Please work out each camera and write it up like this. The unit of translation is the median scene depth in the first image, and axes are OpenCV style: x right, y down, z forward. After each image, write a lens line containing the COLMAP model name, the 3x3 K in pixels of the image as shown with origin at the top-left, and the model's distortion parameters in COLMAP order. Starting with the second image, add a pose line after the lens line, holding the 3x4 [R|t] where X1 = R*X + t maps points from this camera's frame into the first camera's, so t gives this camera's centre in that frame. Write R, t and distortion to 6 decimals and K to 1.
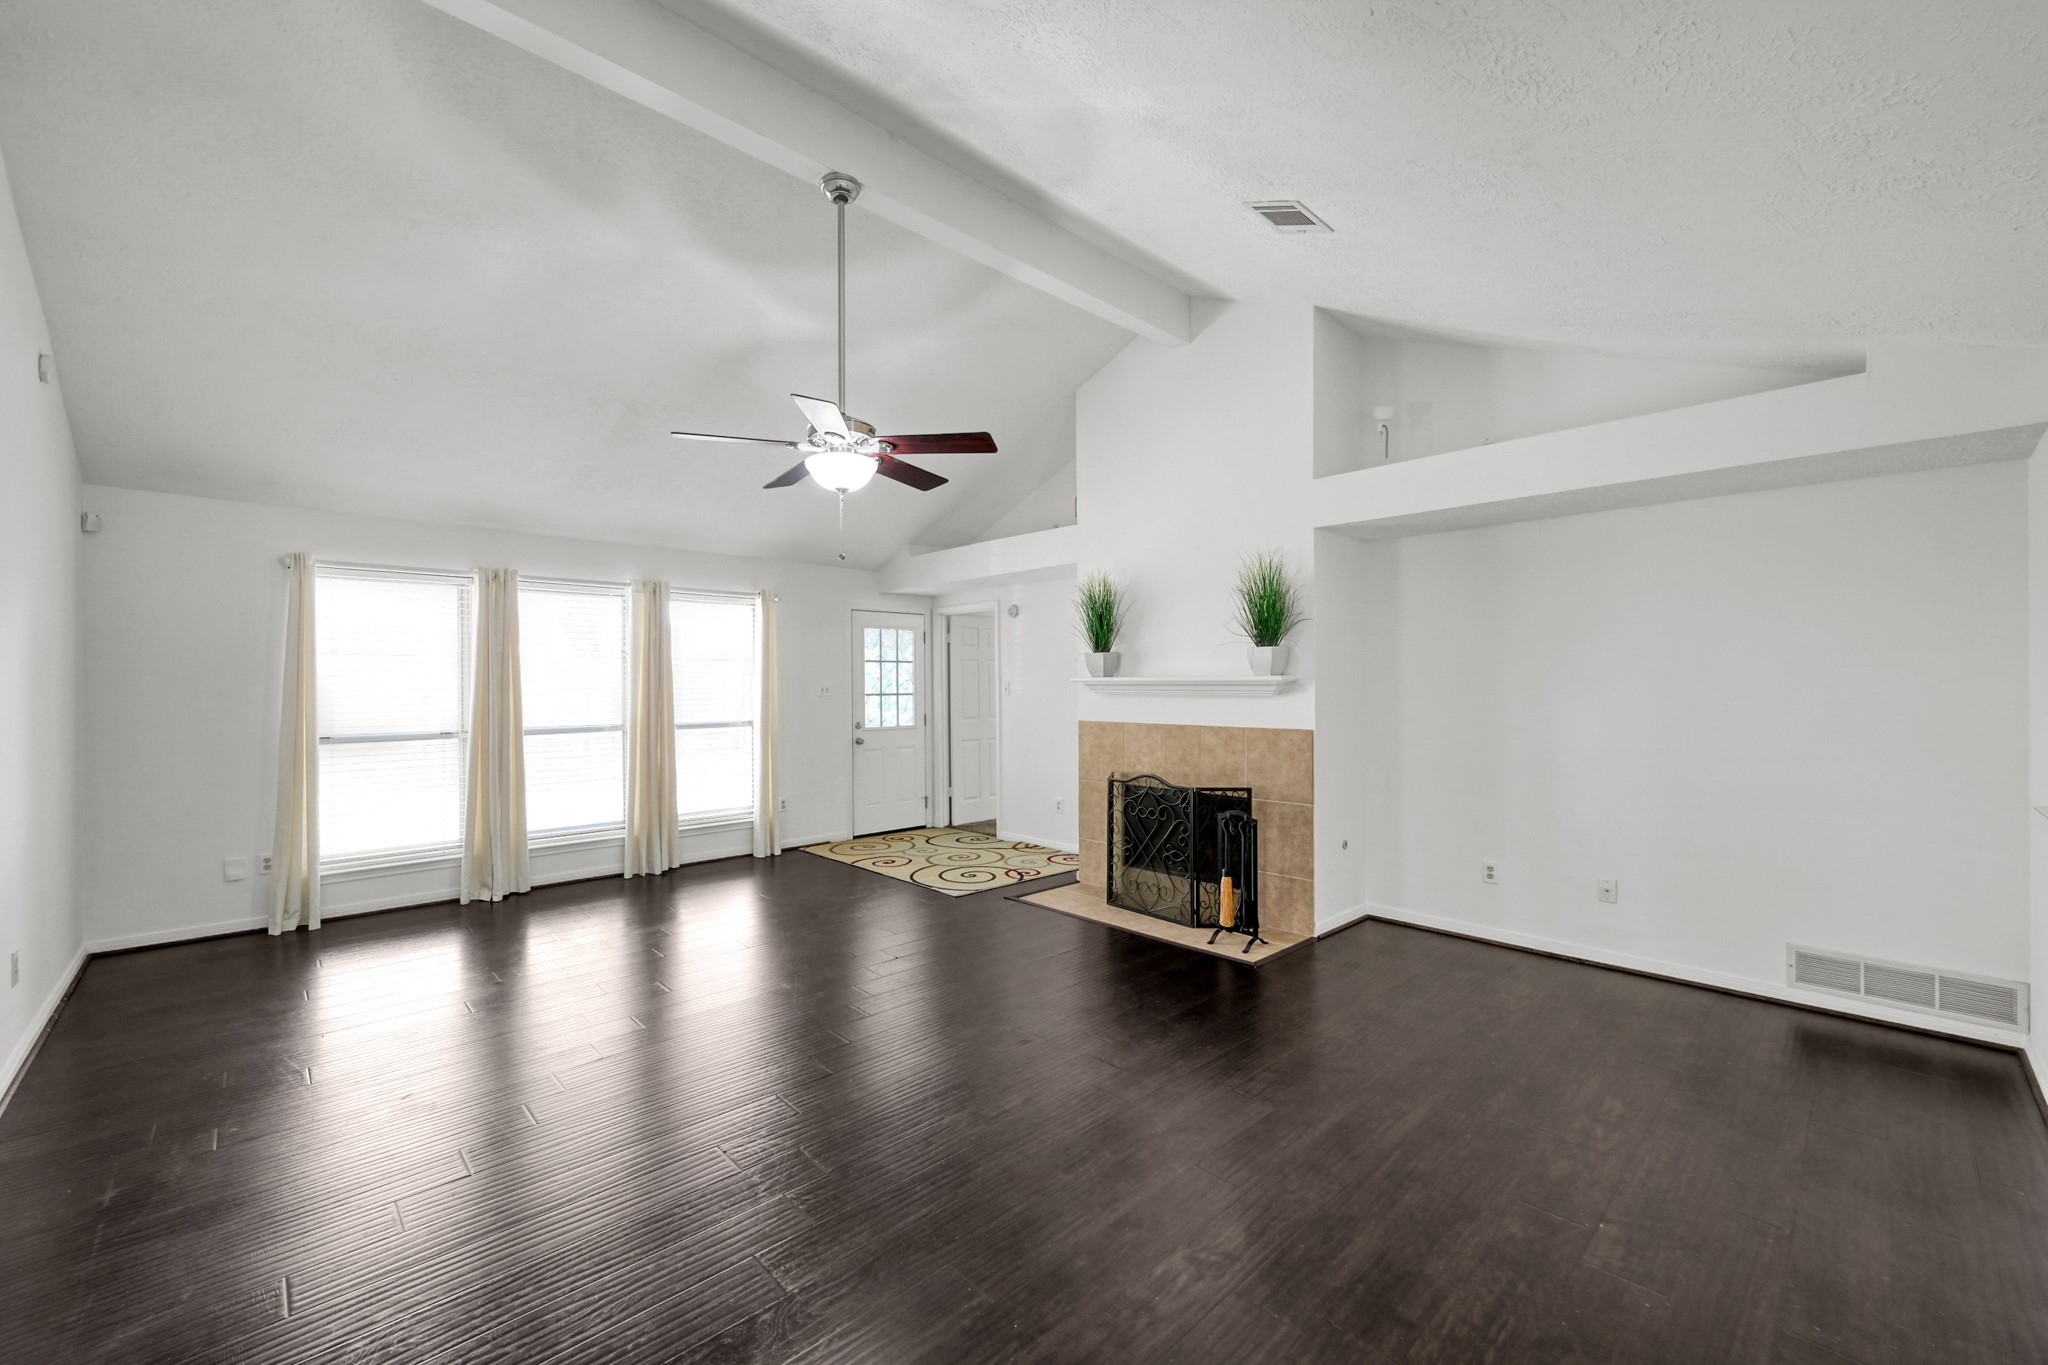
lens RADIAL K [[812.4, 0, 1011.7], [0, 812.4, 676.9], [0, 0, 1]] dist [-0.004291, 0.000044]
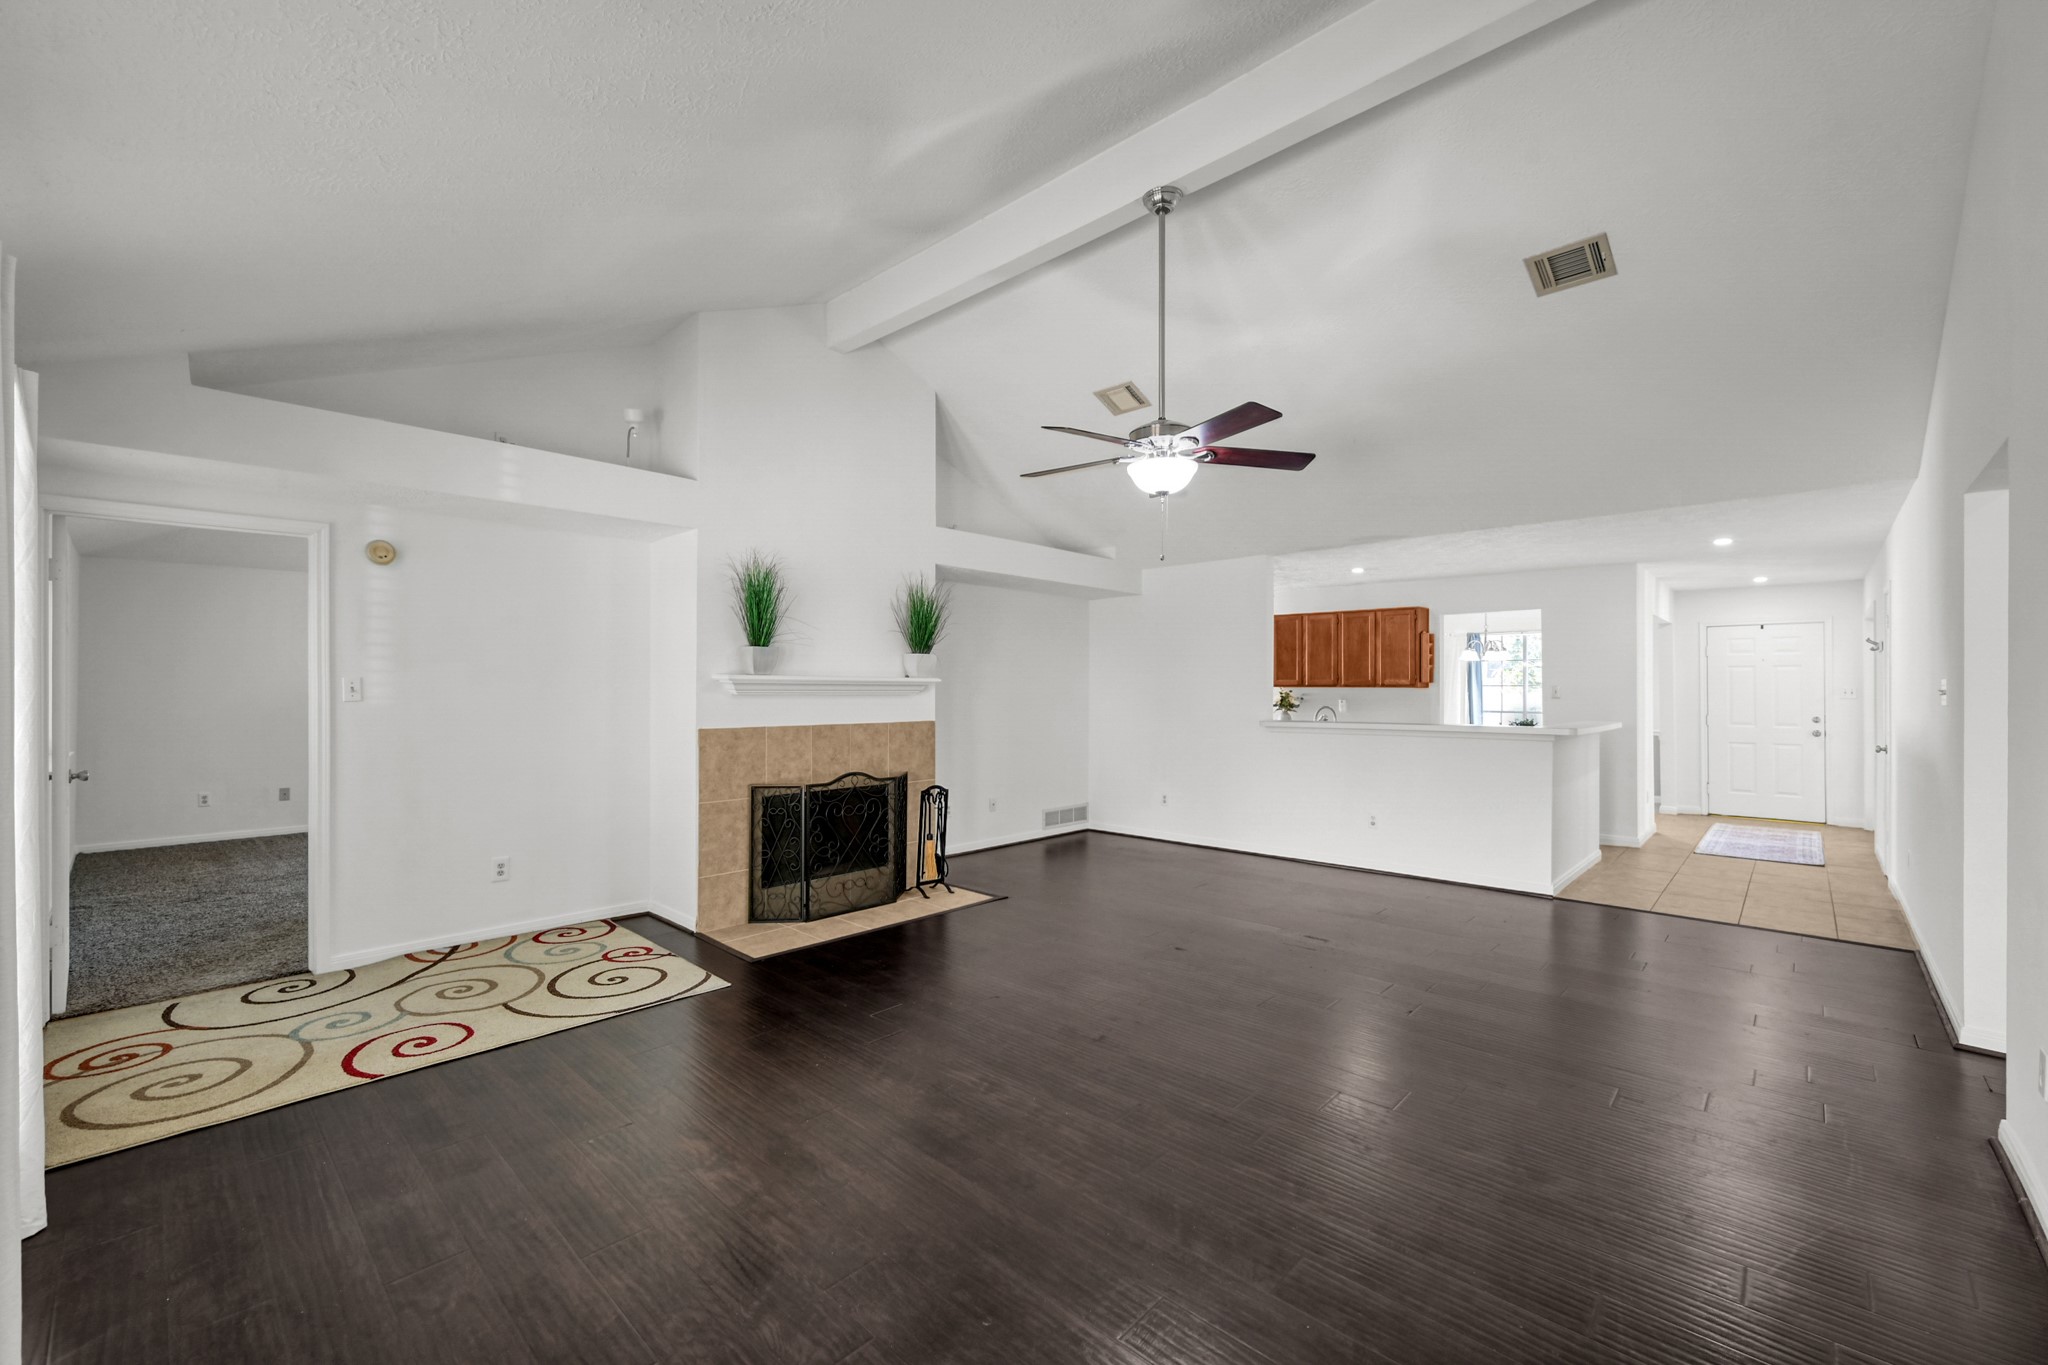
lens RADIAL K [[850.2, 0, 1025.8], [0, 850.2, 690.5], [0, 0, 1]] dist [0.002150, 0.000063]
pose [[-0.086995, 0.007575, 0.996180, -0.841450], [-0.006975, 0.999942, -0.008212, 0.022975], [-0.996184, -0.007662, -0.086937, 0.822650]]
